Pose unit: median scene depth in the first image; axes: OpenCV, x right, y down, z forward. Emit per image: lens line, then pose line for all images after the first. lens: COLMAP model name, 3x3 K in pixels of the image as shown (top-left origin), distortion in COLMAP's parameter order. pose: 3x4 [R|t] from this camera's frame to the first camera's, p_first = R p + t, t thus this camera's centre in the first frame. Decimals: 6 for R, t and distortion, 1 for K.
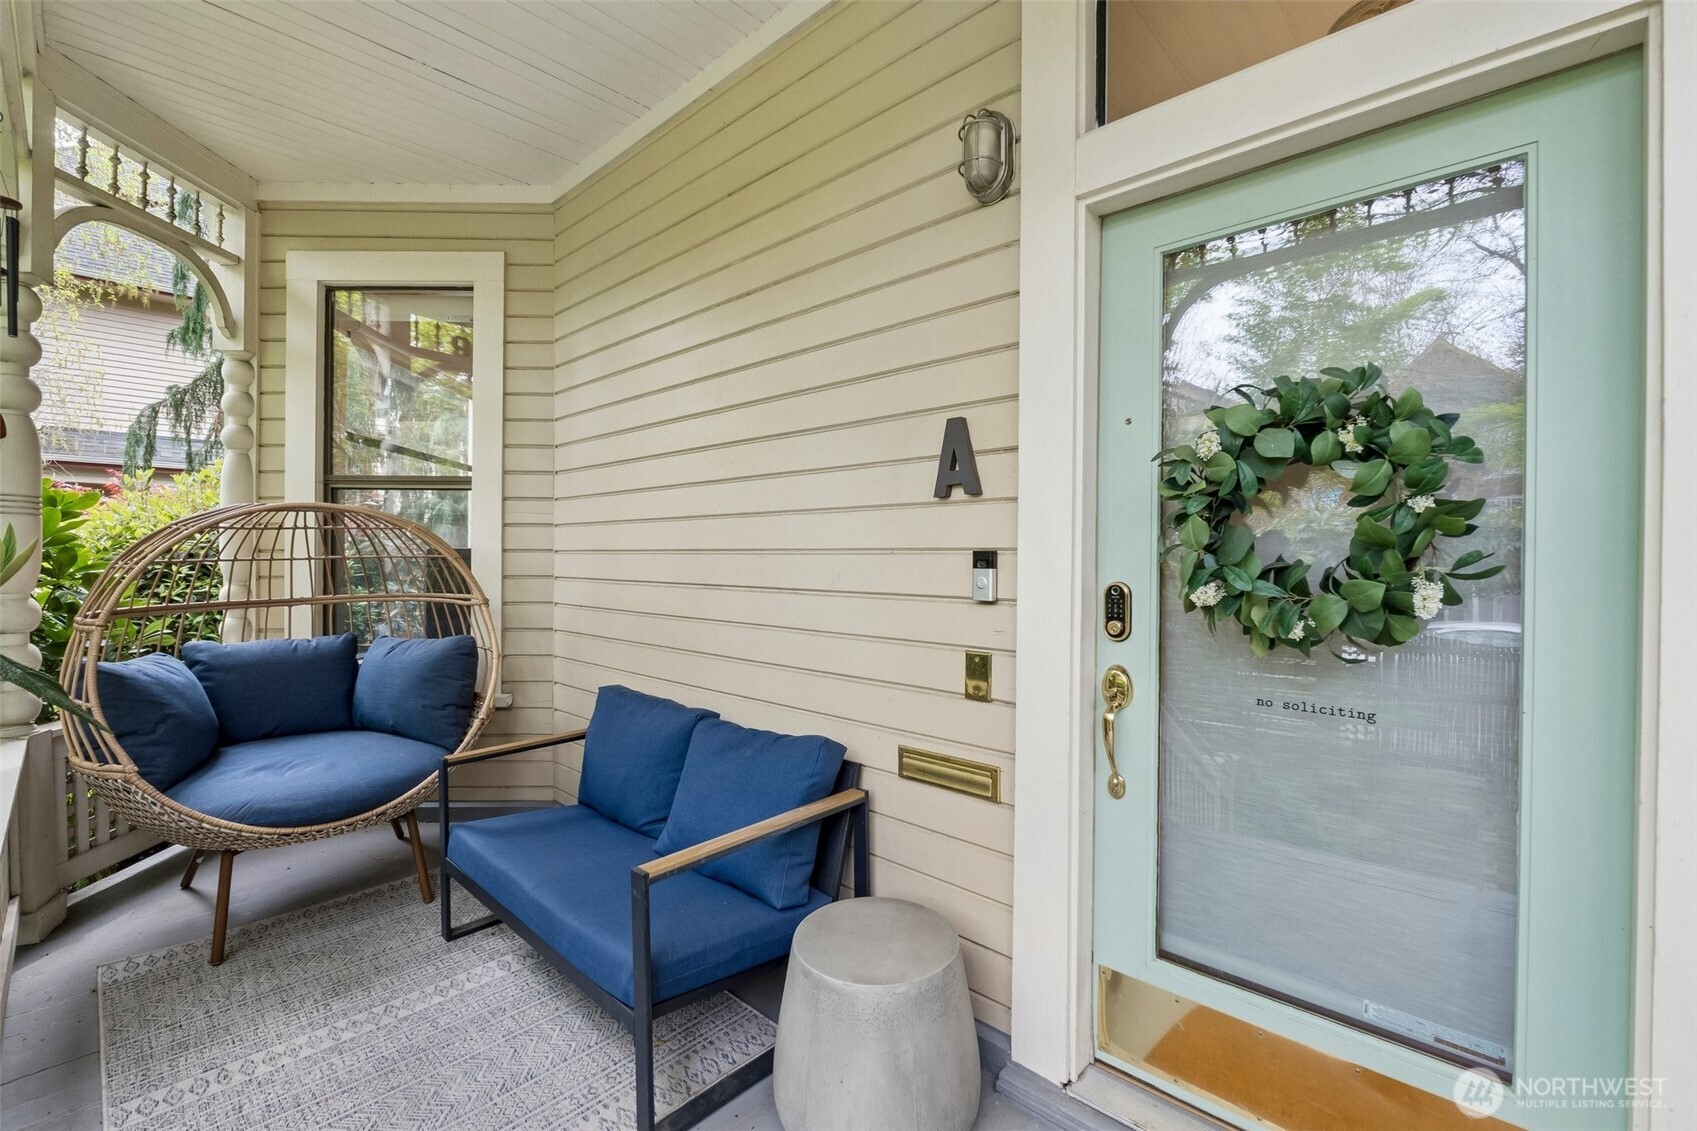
lens RADIAL K [[724.0, 0, 866.6], [0, 724.0, 567.2], [0, 0, 1]] dist [-0.012787, 0.000825]
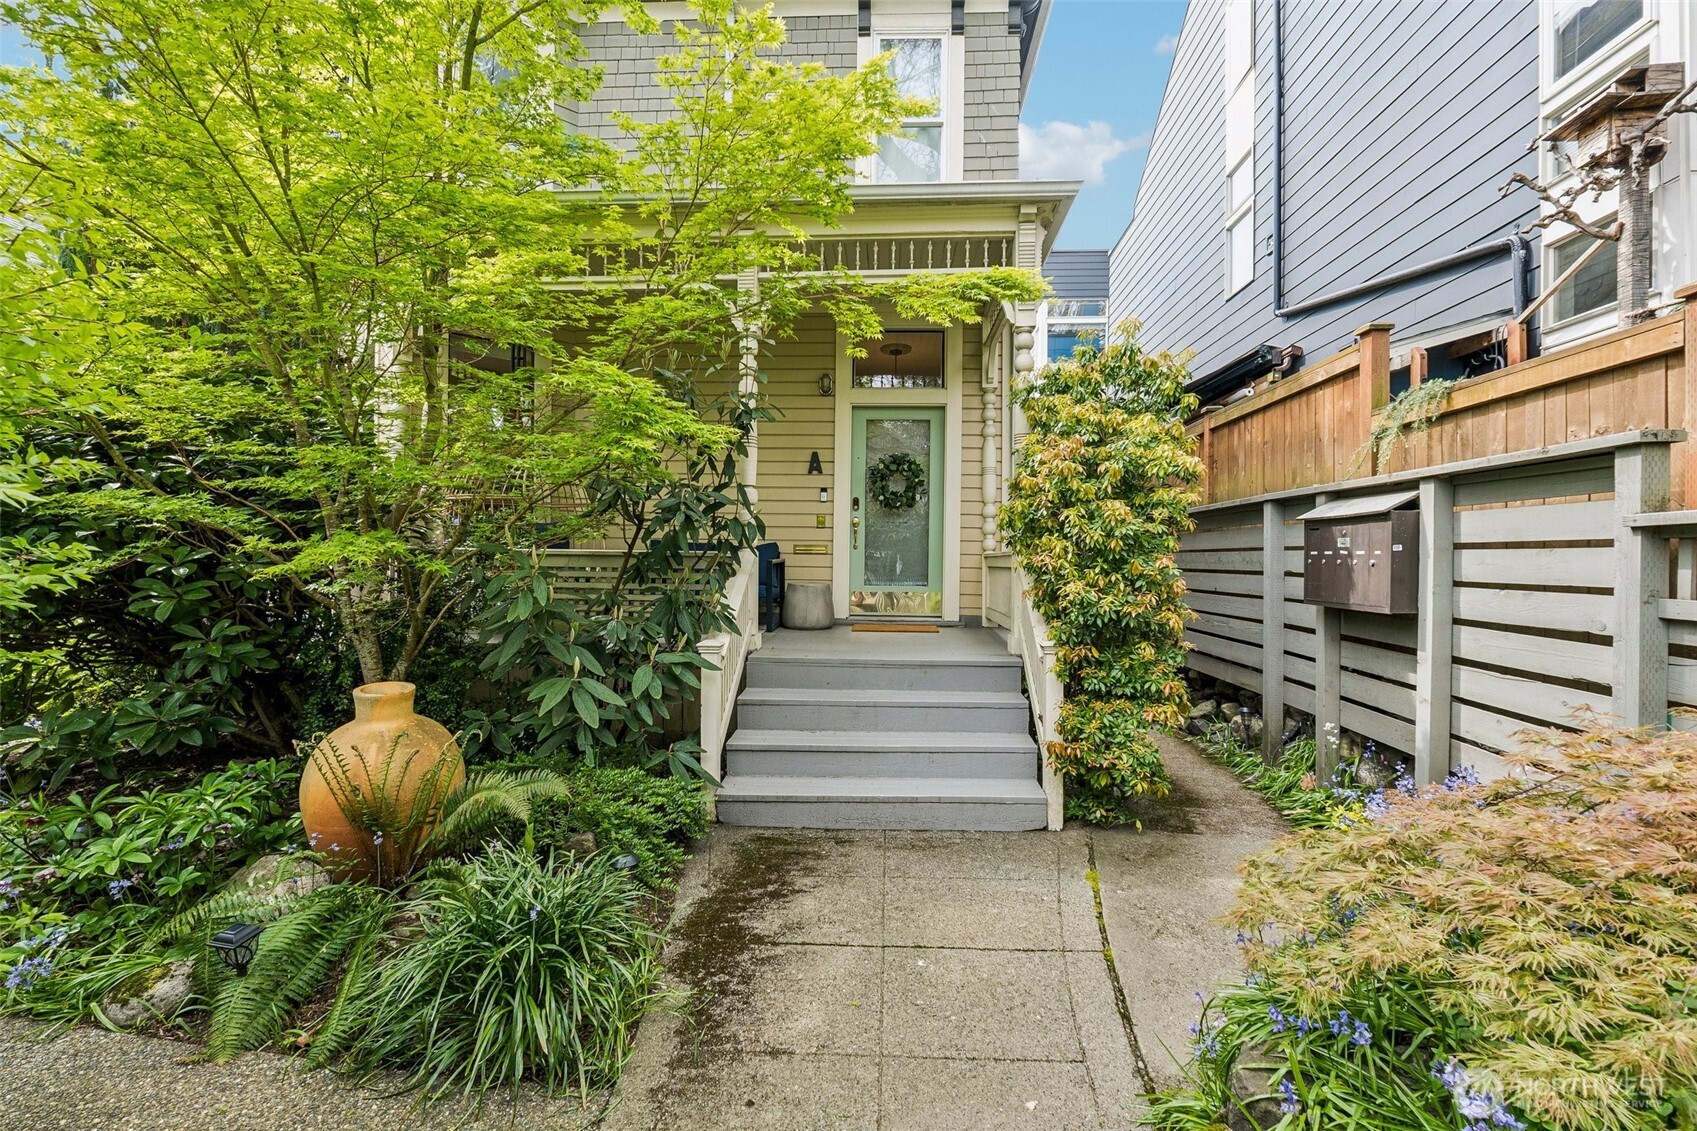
lens RADIAL K [[724.0, 0, 857.8], [0, 724.0, 571.9], [0, 0, 1]] dist [-0.012787, 0.000825]
pose [[0.770487, -0.014244, 0.637297, -1.873529], [0.000556, 0.999765, 0.021674, 0.295735], [-0.637456, -0.016346, 0.770313, -1.802536]]
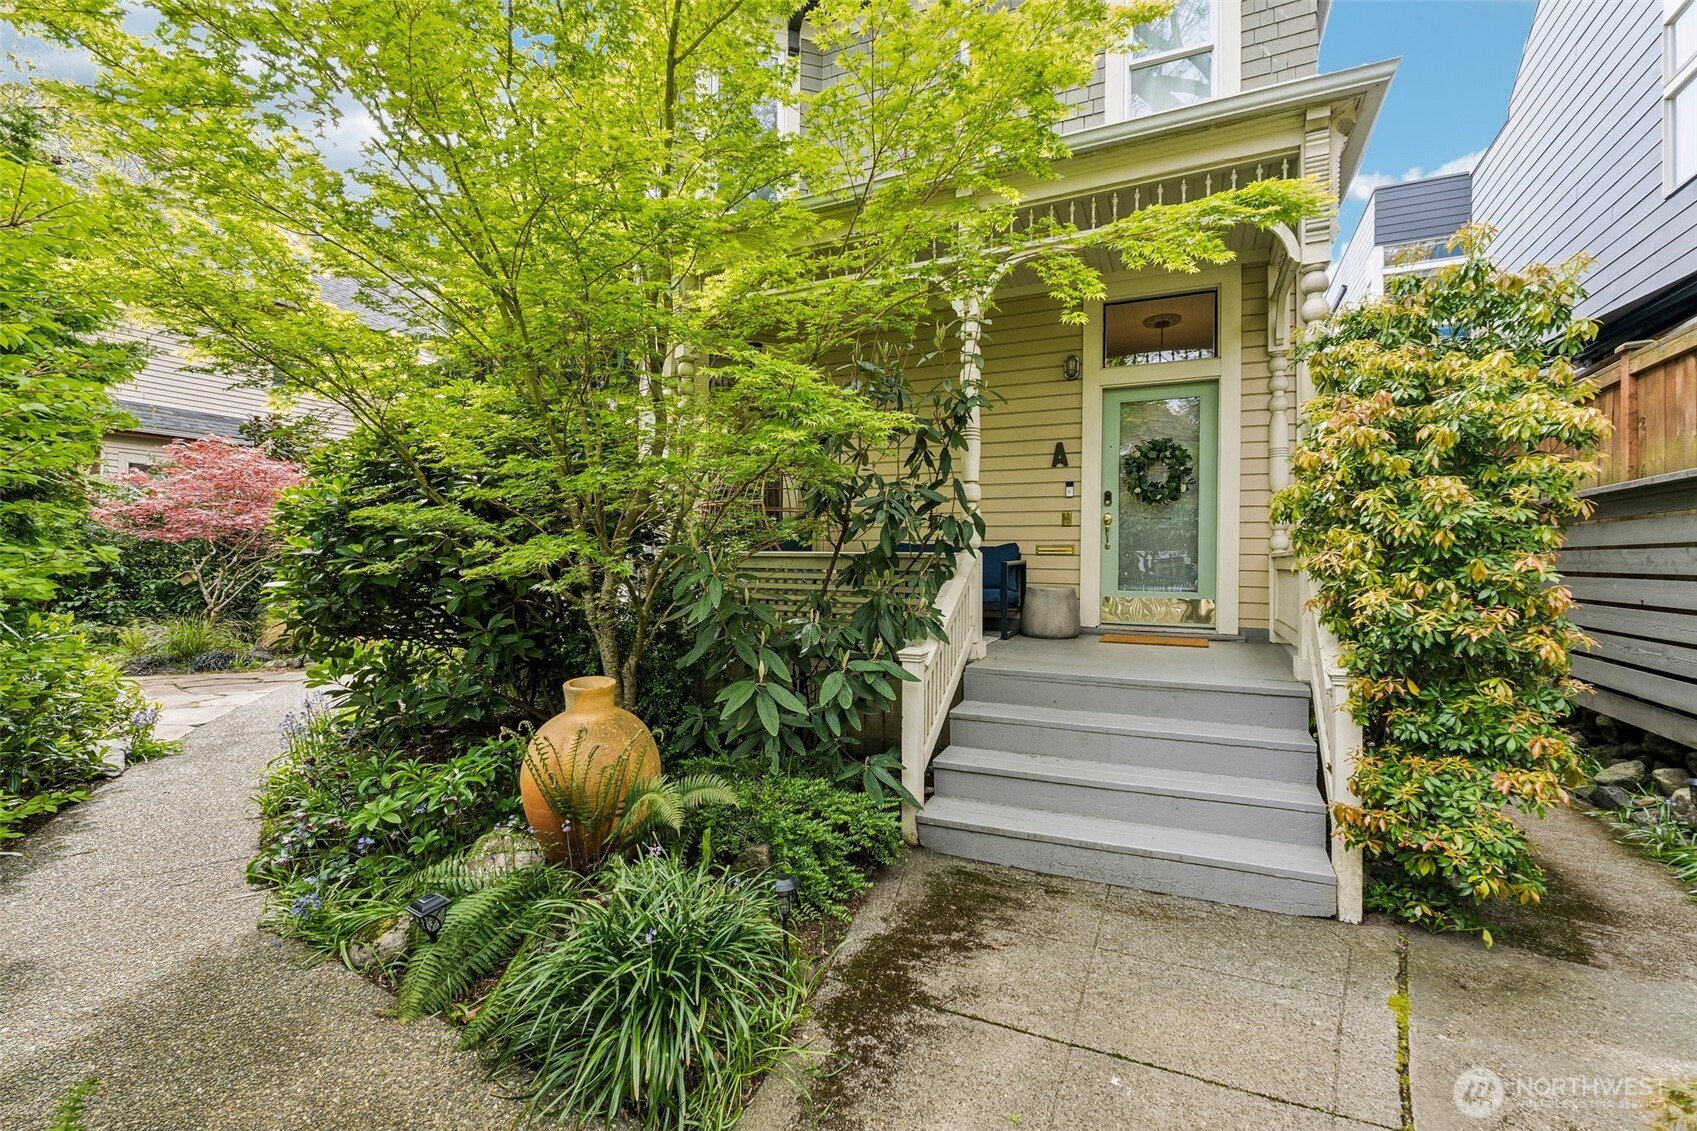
lens RADIAL K [[724.0, 0, 851.0], [0, 724.0, 566.9], [0, 0, 1]] dist [-0.012787, 0.000825]
pose [[0.954398, -0.007700, 0.298439, -1.633079], [0.004727, 0.999932, 0.010681, 0.298720], [-0.298501, -0.008783, 0.954369, -1.731071]]
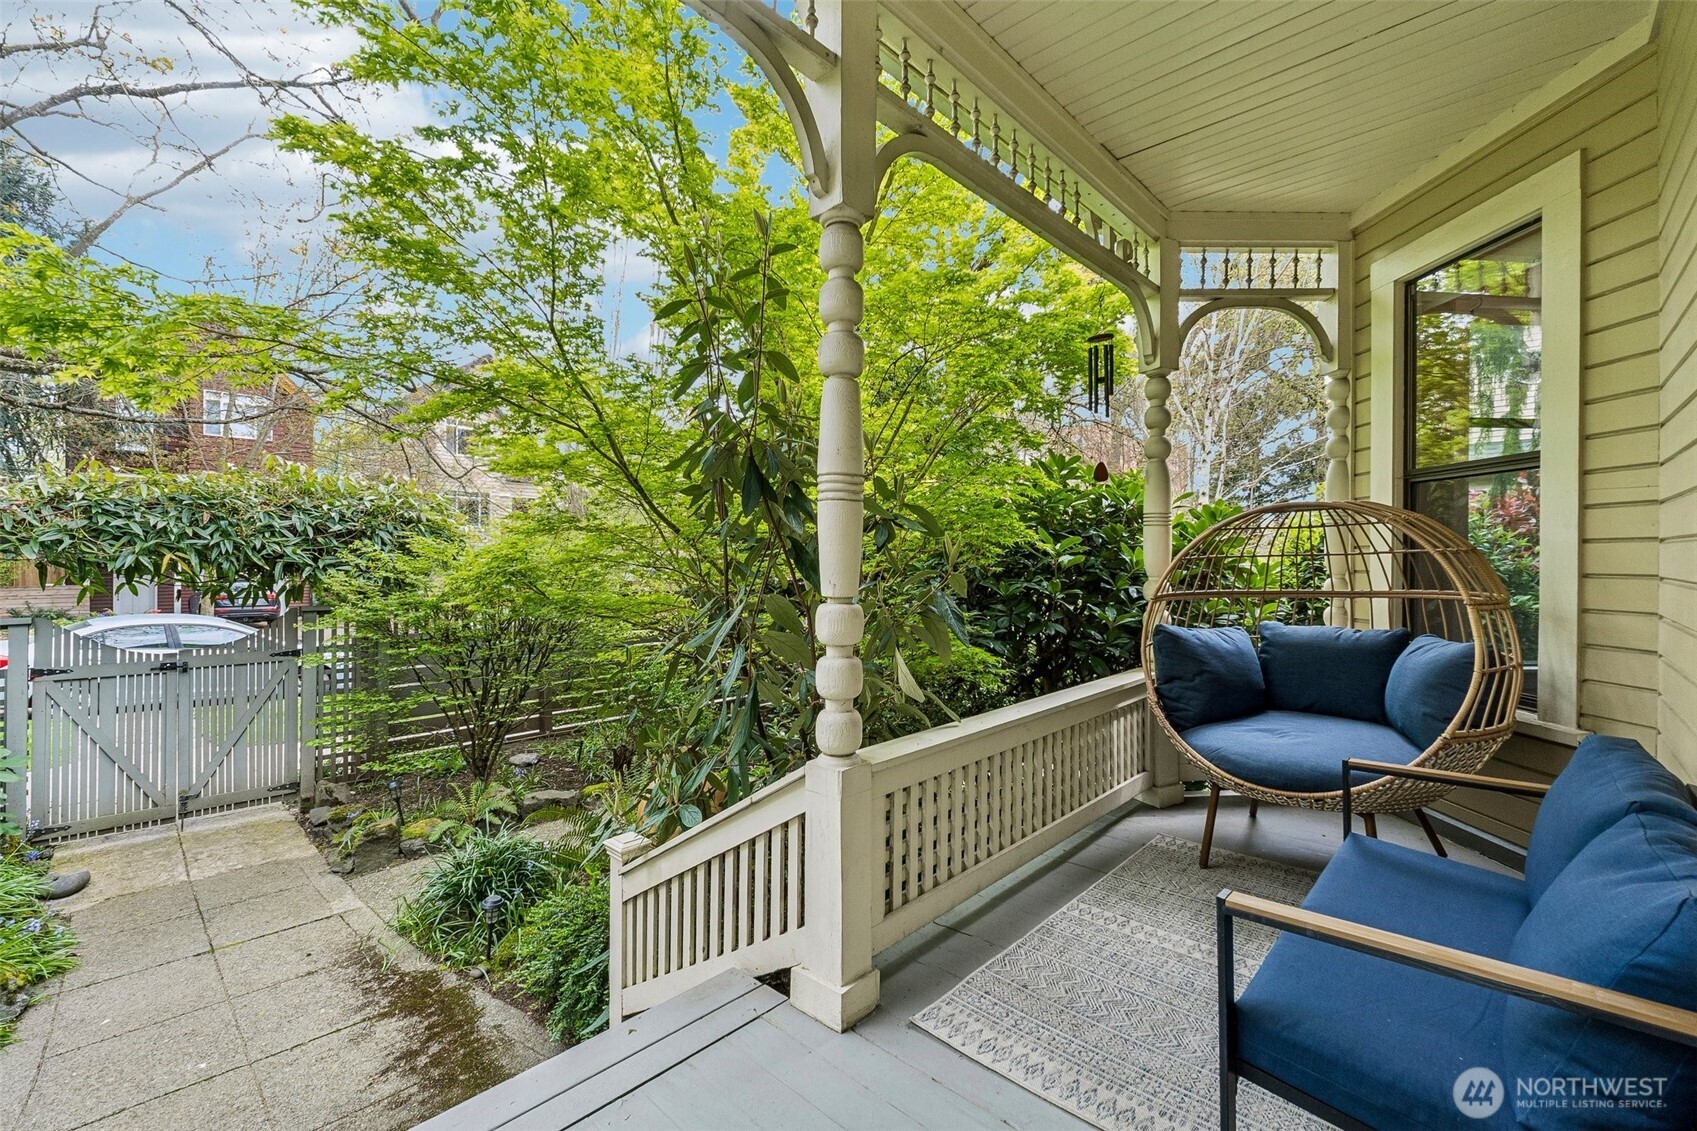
lens RADIAL K [[724.0, 0, 844.0], [0, 724.0, 558.5], [0, 0, 1]] dist [-0.012787, 0.000825]
pose [[-0.012335, -0.001195, -0.999923, 0.318697], [-0.007277, 0.999973, -0.001105, 0.001913], [0.999897, 0.007263, -0.012343, 0.283116]]
